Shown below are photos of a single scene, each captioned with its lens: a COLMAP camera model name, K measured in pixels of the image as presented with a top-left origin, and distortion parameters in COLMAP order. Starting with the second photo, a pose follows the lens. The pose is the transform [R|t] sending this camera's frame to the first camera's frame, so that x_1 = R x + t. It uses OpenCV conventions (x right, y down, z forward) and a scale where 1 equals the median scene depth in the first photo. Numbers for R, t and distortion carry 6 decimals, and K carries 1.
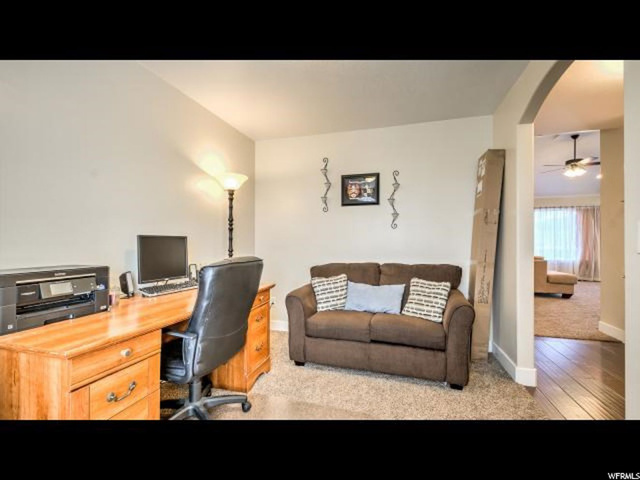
lens RADIAL K [[289.8, 0, 320.8], [0, 289.8, 235.2], [0, 0, 1]] dist [0.020572, -0.000383]
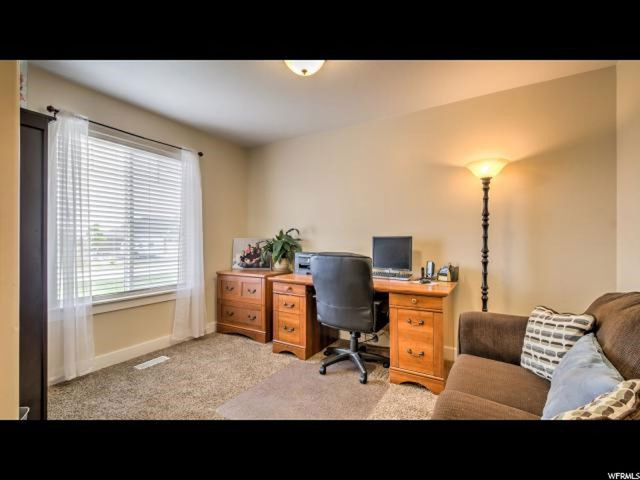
lens RADIAL K [[289.8, 0, 320.8], [0, 289.8, 235.2], [0, 0, 1]] dist [0.020572, -0.000383]
pose [[-0.247168, -0.026911, -0.968599, 0.758999], [0.016281, 0.999358, -0.031920, 0.031384], [0.968836, -0.023659, -0.246571, 0.926256]]
